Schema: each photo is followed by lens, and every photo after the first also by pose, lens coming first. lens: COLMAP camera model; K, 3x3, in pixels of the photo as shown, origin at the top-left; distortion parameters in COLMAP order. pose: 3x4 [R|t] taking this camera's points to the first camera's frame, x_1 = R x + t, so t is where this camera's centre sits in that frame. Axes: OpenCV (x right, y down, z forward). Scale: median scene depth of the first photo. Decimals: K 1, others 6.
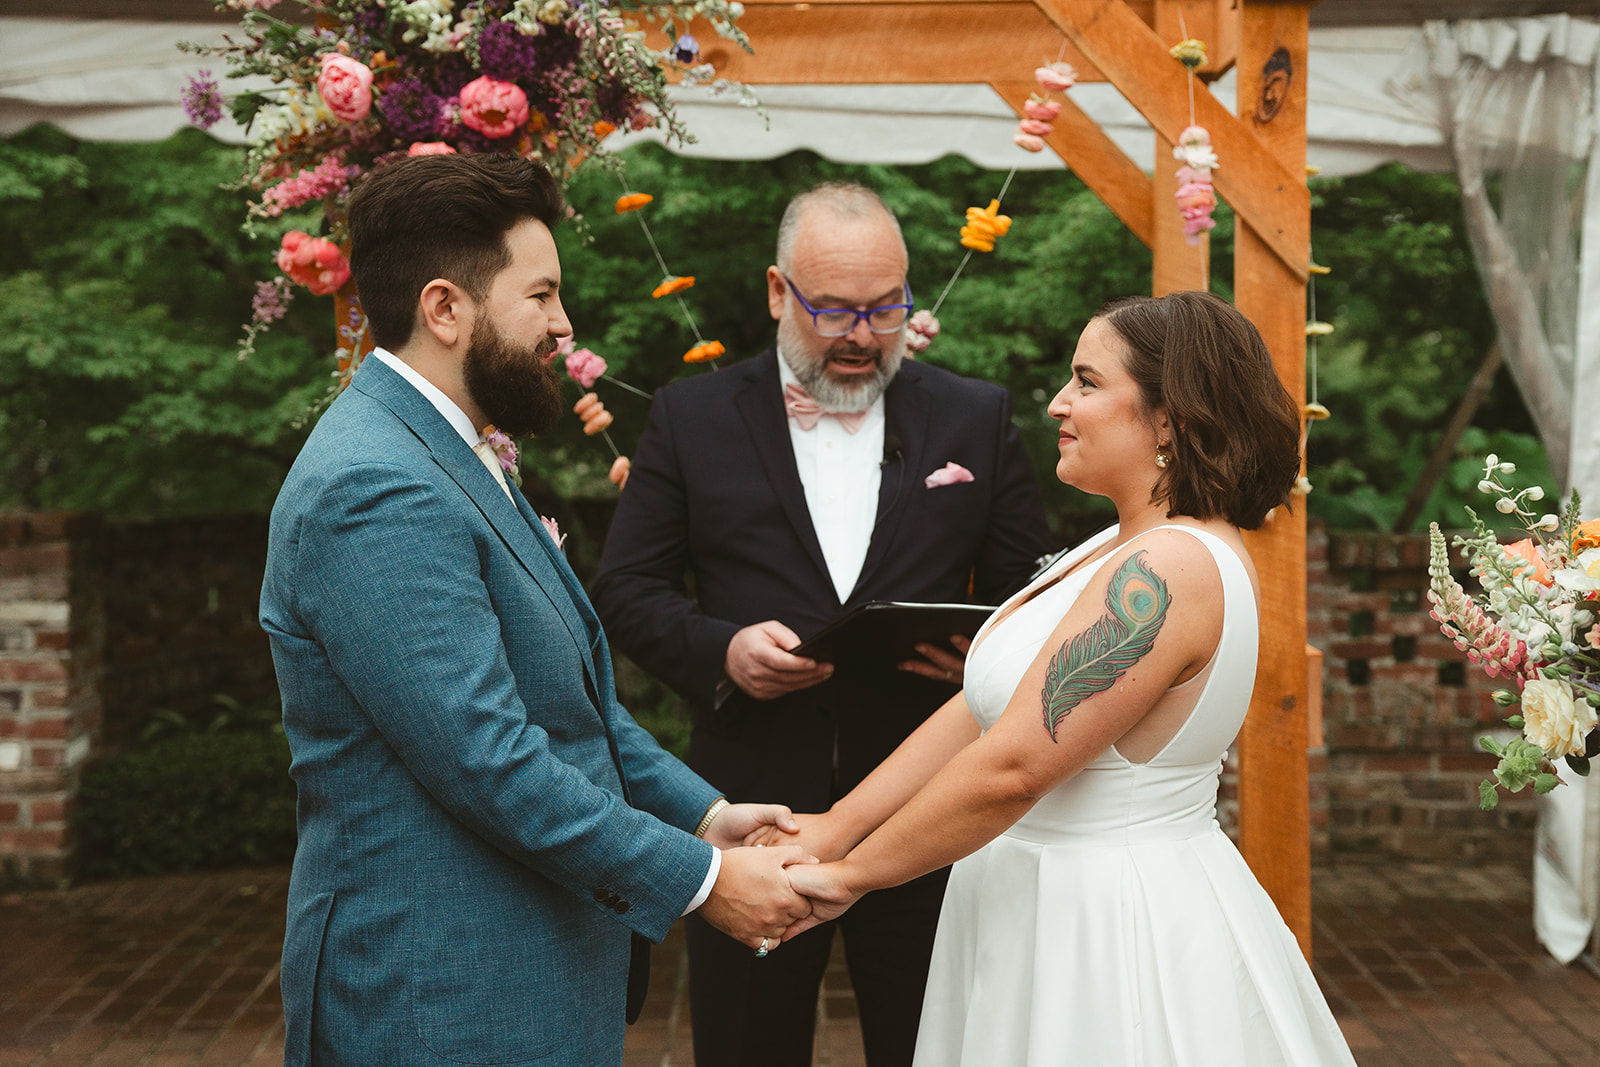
lens RADIAL K [[2056.2, 0, 800.0], [0, 2056.2, 533.5], [0, 0, 1]] dist [-0.006827, 0.950887]
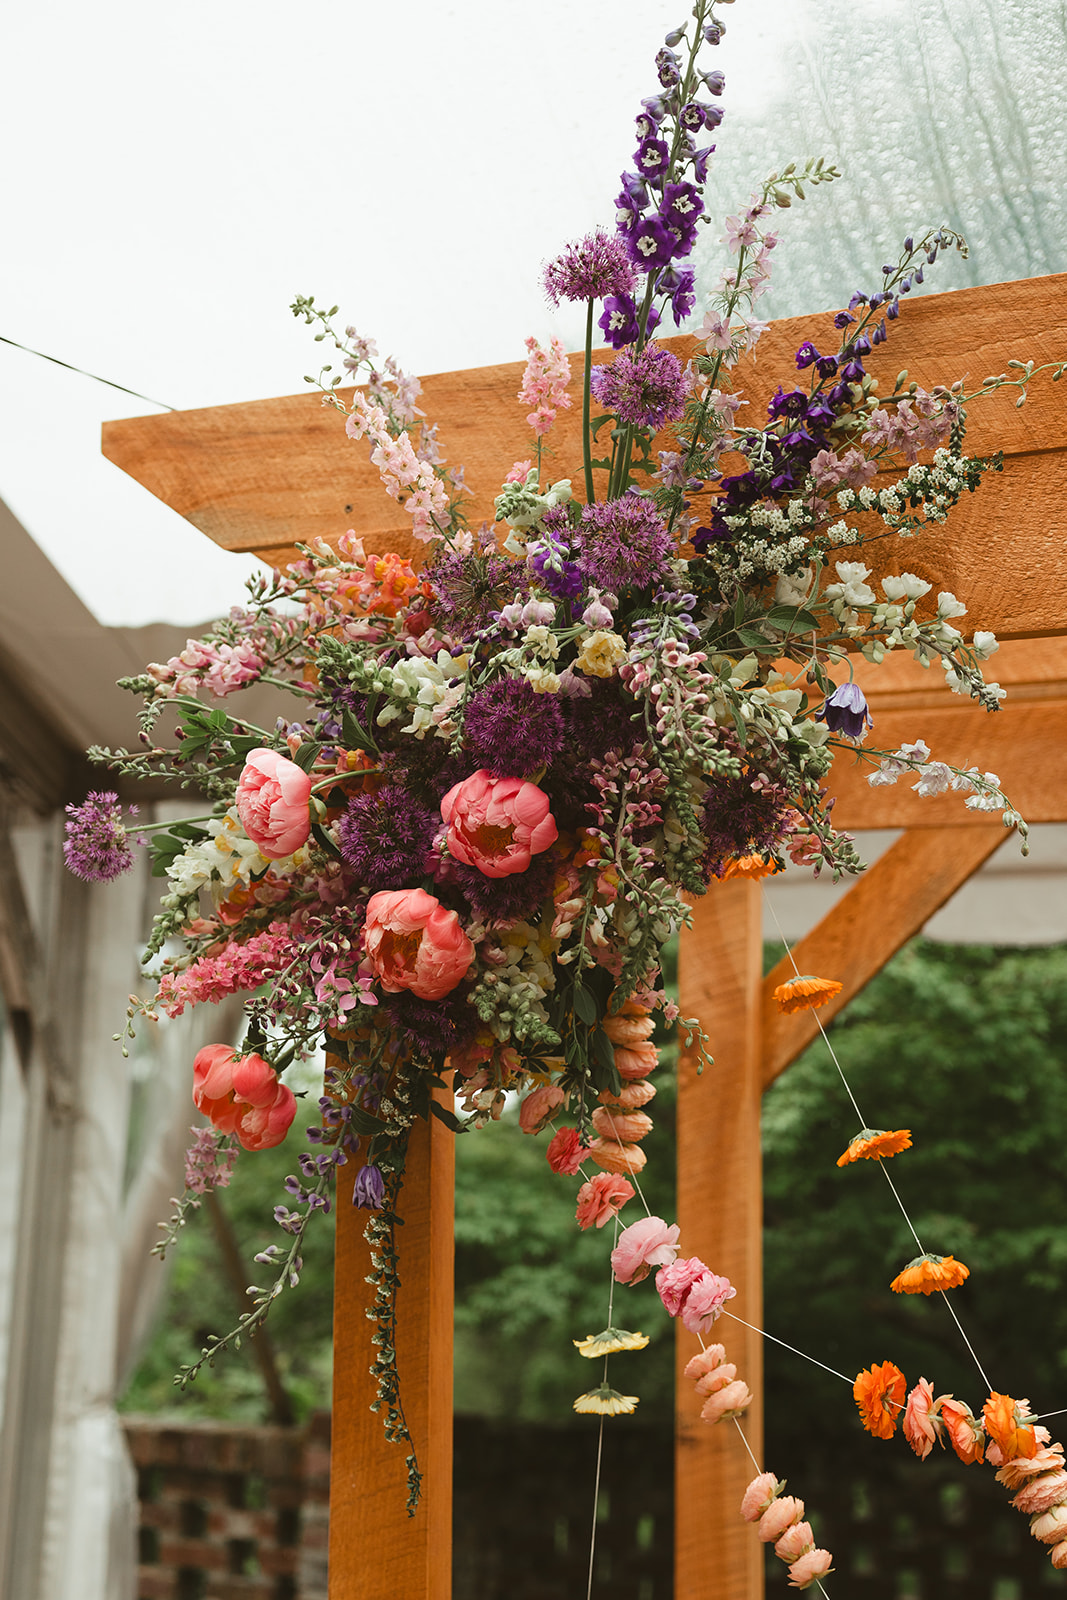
lens RADIAL K [[2296.0, 0, 537.2], [0, 2296.0, 891.9], [0, 0, 1]] dist [0.168723, -0.012107]
pose [[0.907302, -0.020476, -0.419982, 0.112153], [-0.071897, 0.976550, -0.202933, -0.056805], [0.414288, 0.214317, 0.884553, 0.414337]]
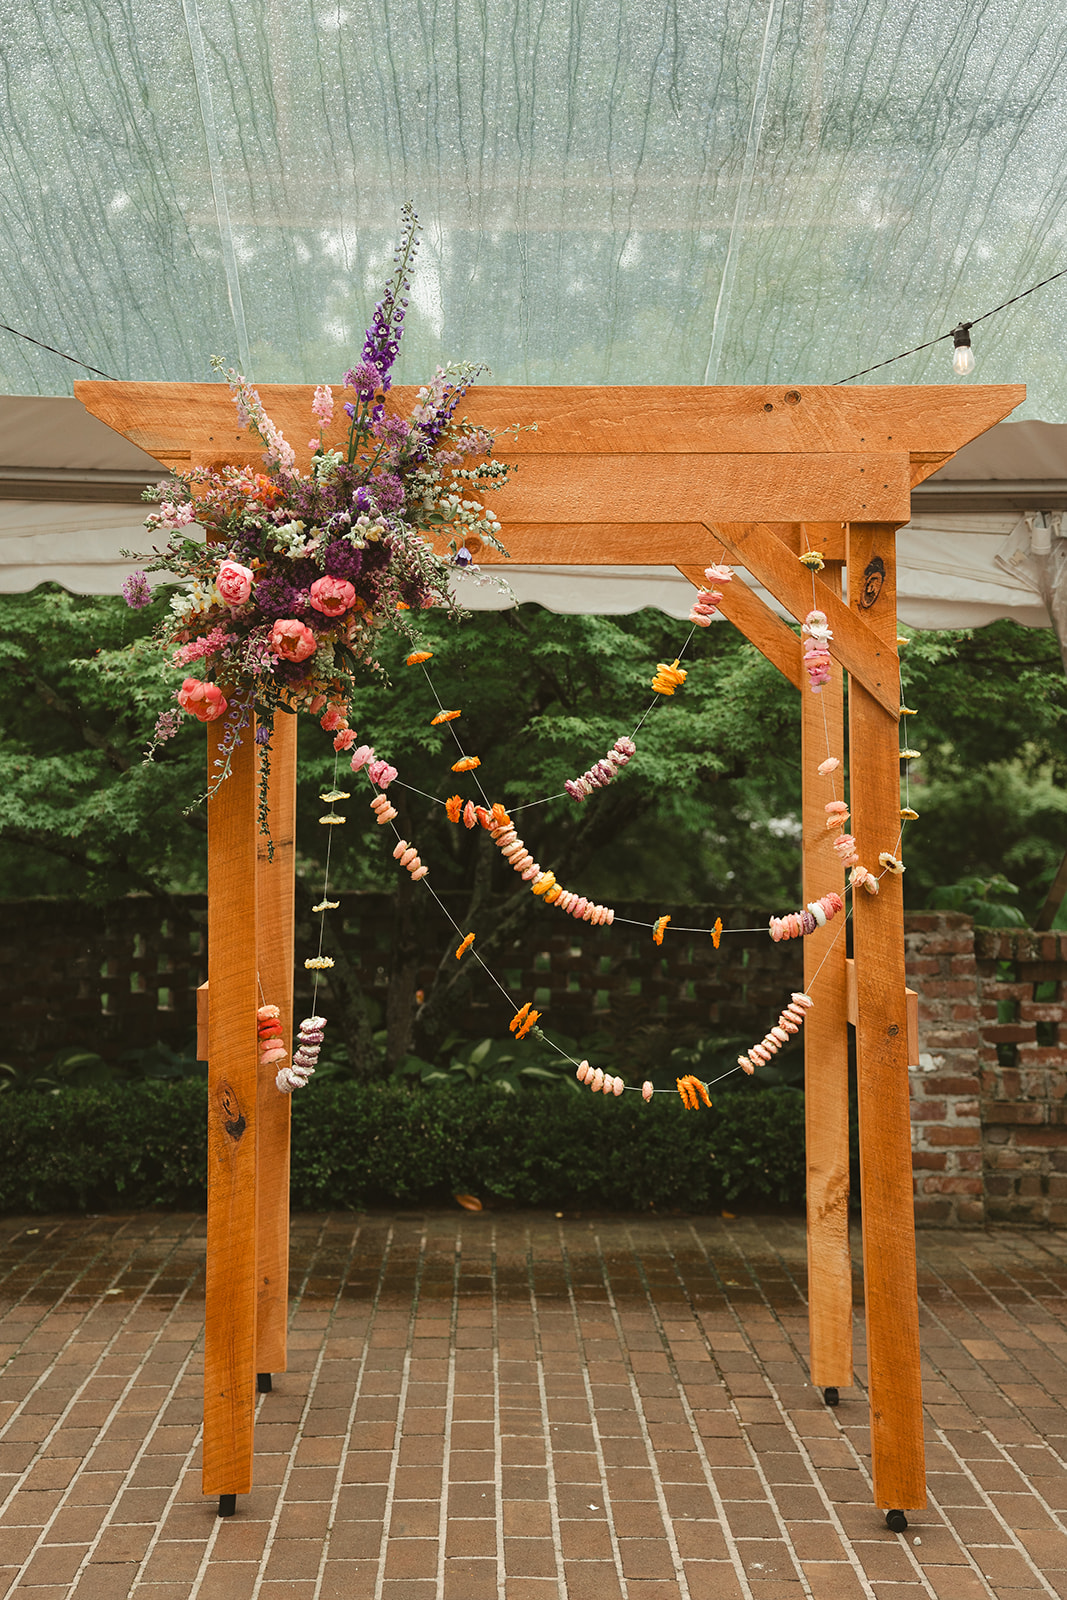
lens RADIAL K [[2296.0, 0, 537.2], [0, 2296.0, 891.9], [0, 0, 1]] dist [0.168723, -0.012107]
pose [[0.999716, 0.011488, 0.020857, -0.031682], [-0.010782, 0.999377, -0.033609, 0.051512], [-0.021230, 0.033374, 0.999217, -0.573418]]
